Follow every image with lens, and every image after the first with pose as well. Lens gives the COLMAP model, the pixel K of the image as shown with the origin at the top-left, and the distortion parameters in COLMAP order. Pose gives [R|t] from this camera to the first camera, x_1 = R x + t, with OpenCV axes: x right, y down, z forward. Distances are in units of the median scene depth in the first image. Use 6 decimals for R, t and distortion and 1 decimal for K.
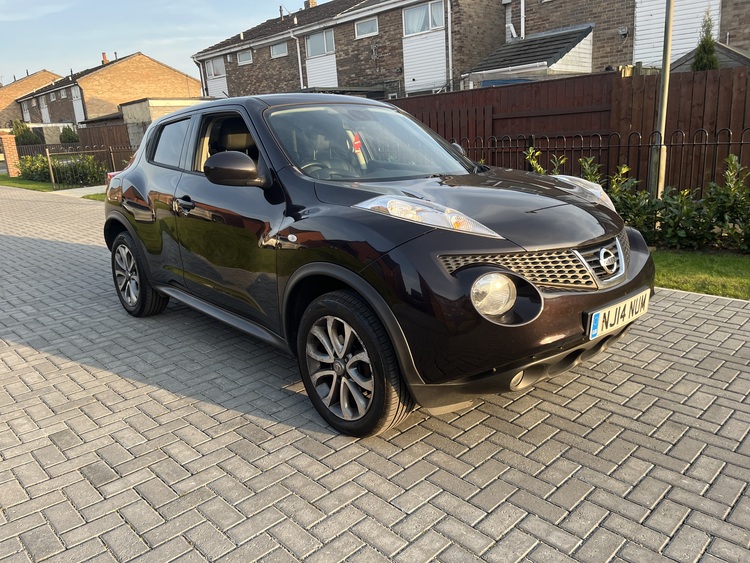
lens RADIAL K [[570.8, 0, 375.3], [0, 570.8, 279.5], [0, 0, 1]] dist [0.023231, -0.008701]
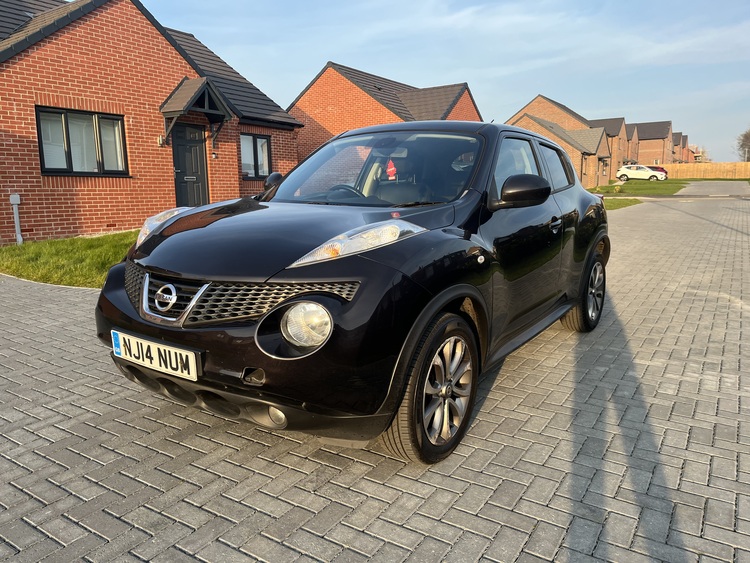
lens RADIAL K [[570.8, 0, 373.7], [0, 570.8, 281.9], [0, 0, 1]] dist [0.023231, -0.008701]
pose [[0.220869, 0.207397, -0.952997, 1.548555], [-0.249358, 0.956661, 0.150403, -0.319634], [0.942888, 0.204418, 0.263012, 1.208558]]
